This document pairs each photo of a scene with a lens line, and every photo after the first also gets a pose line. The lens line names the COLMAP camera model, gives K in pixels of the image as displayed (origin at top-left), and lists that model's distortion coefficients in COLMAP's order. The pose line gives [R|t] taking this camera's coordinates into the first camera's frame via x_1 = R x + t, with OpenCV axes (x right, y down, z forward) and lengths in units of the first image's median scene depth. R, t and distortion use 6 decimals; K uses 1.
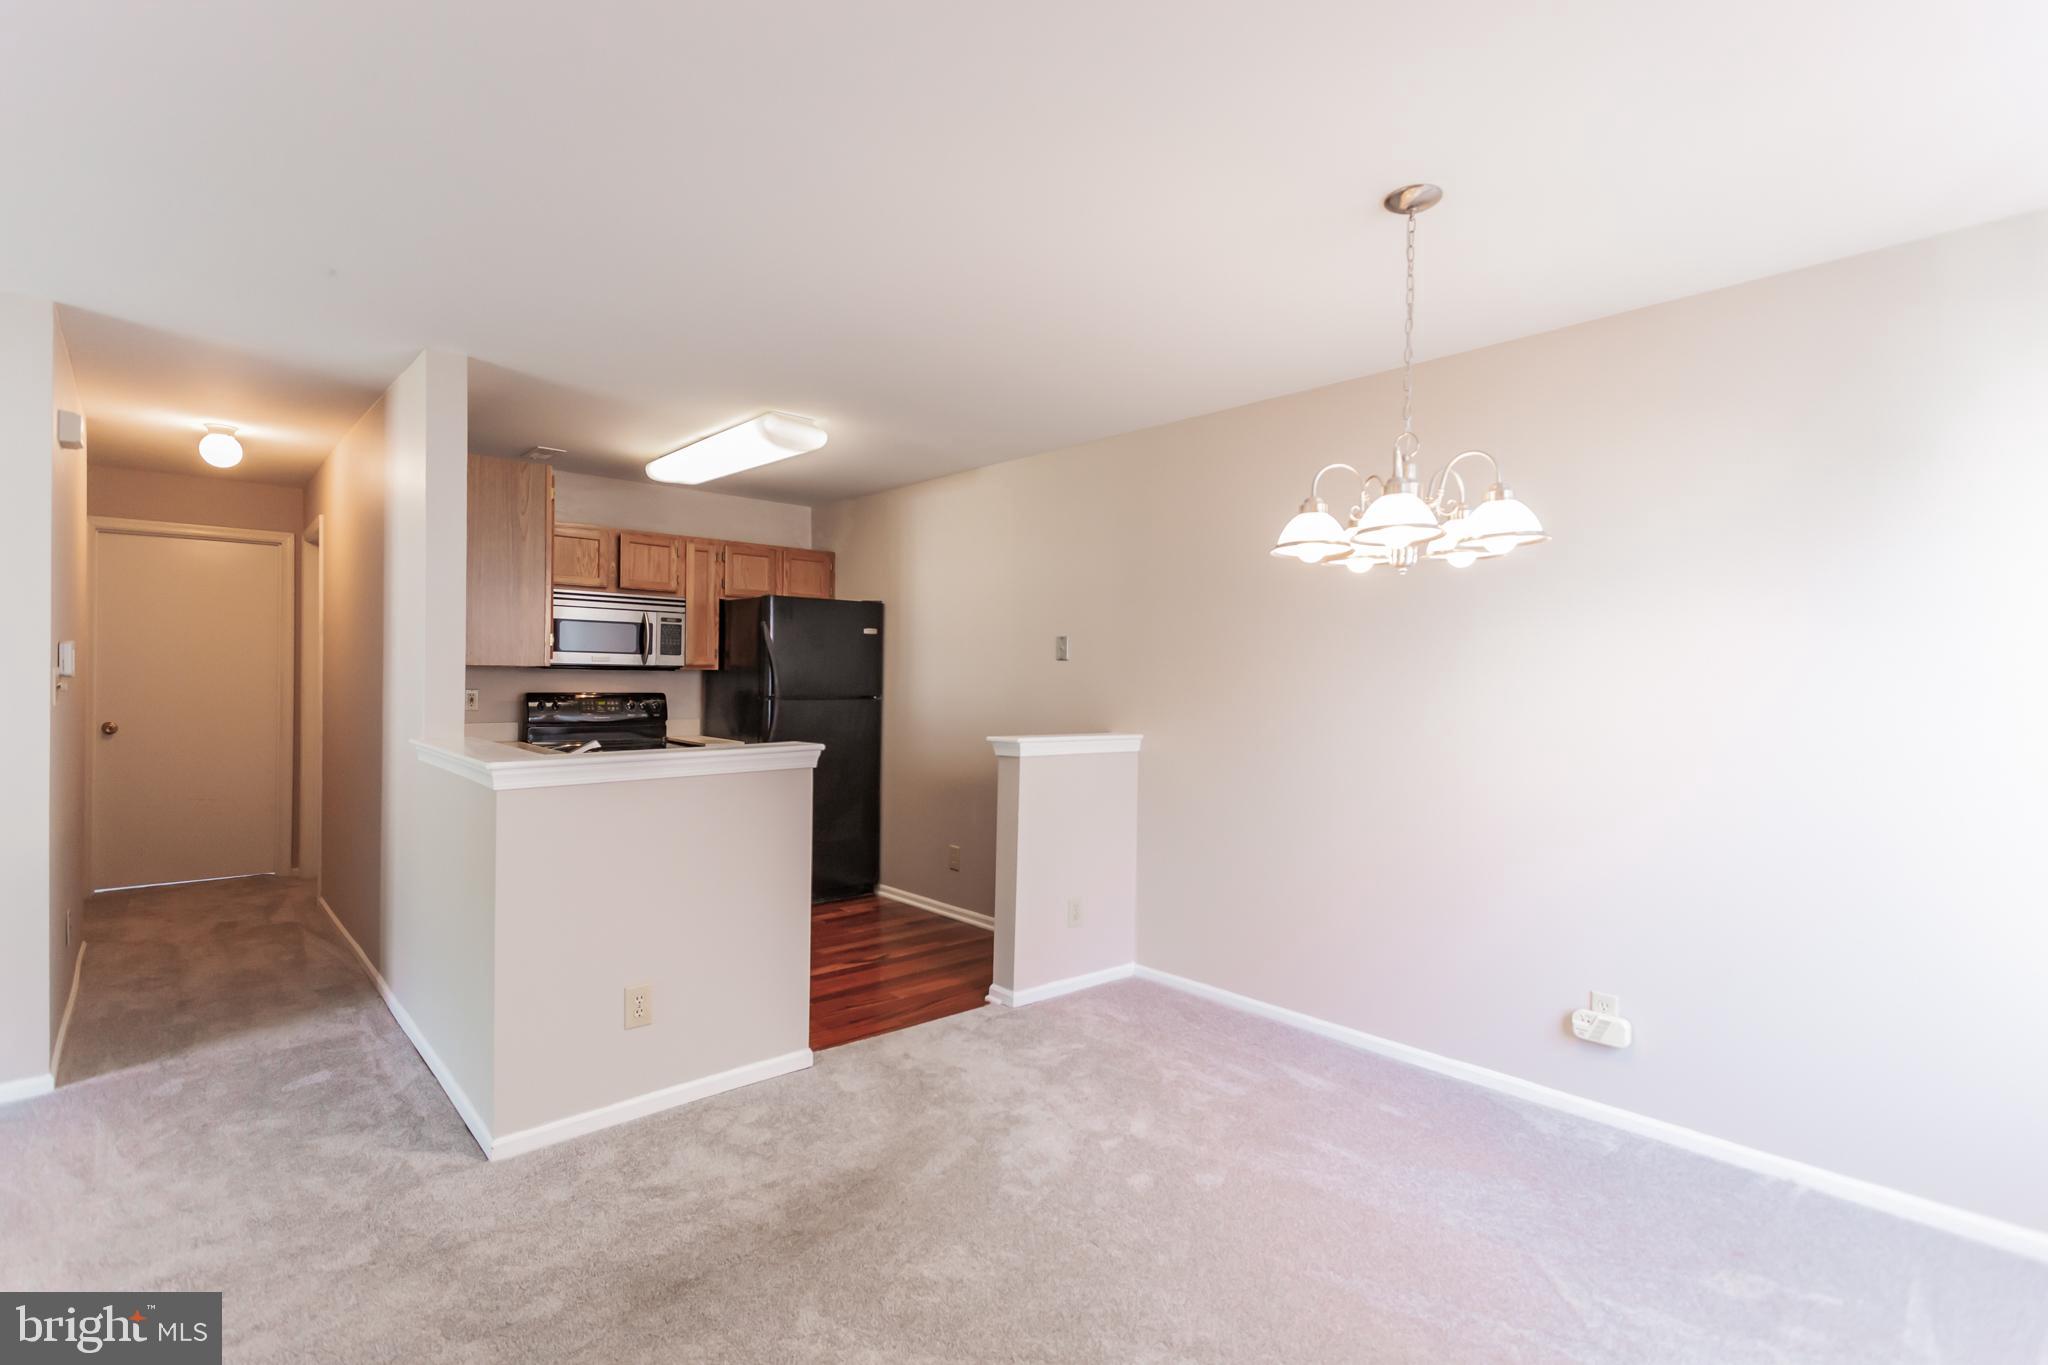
lens RADIAL K [[979.7, 0, 1024.0], [0, 979.7, 682.5], [0, 0, 1]] dist [0.002291, 0.000516]
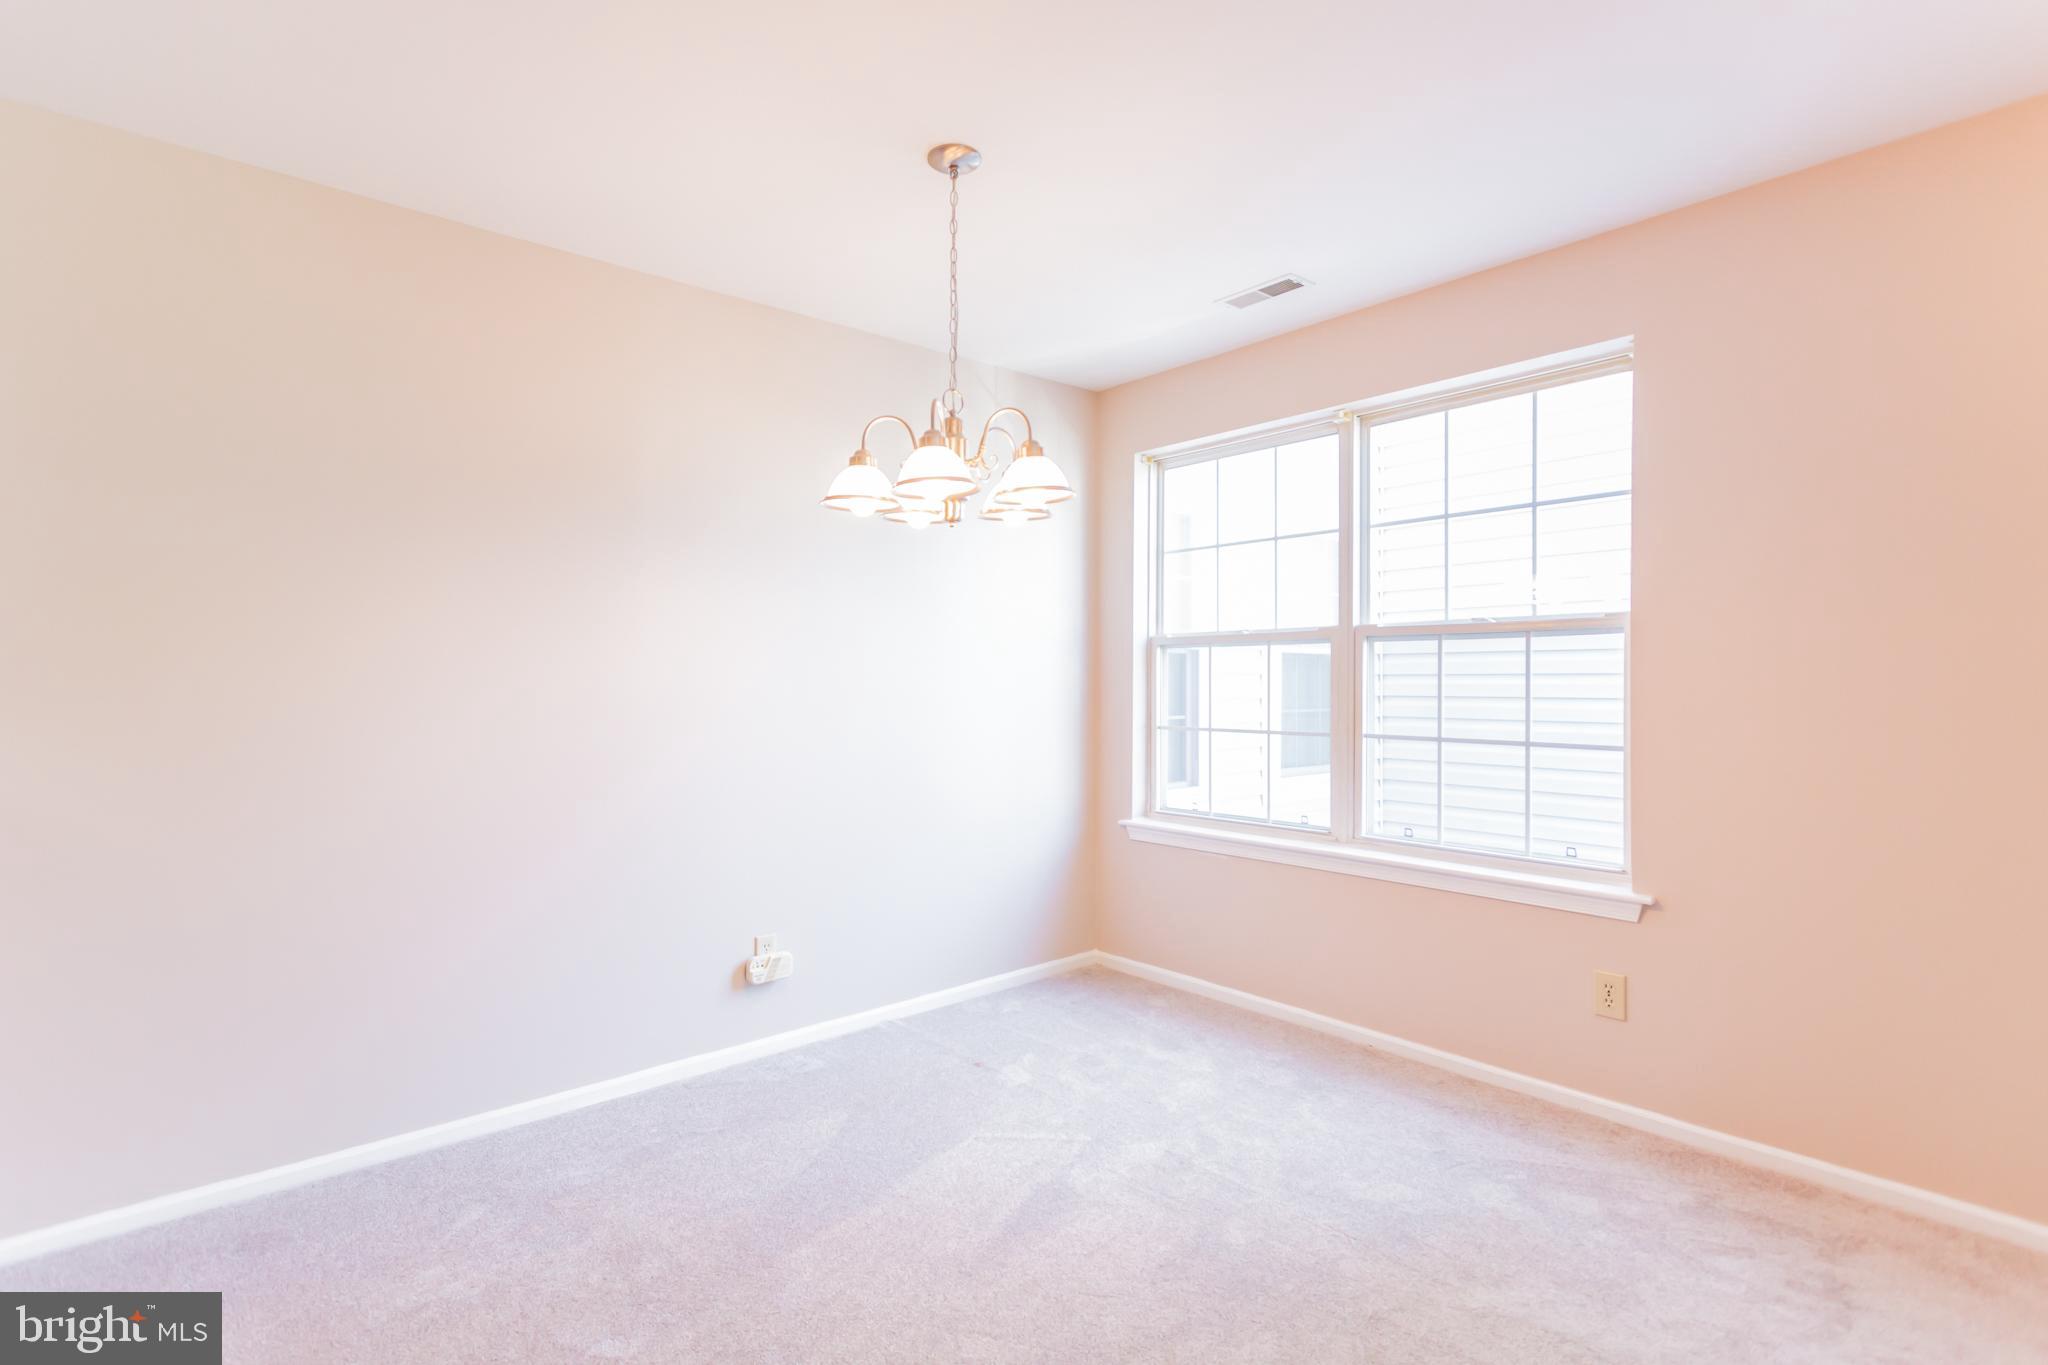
lens RADIAL K [[983.0, 0, 1024.0], [0, 983.0, 682.5], [0, 0, 1]] dist [0.000030, 0.000561]
pose [[-0.003046, -0.016576, 0.999858, -0.438298], [0.005288, 0.999848, 0.016592, 0.020015], [-0.999981, 0.005337, -0.002958, 0.646323]]
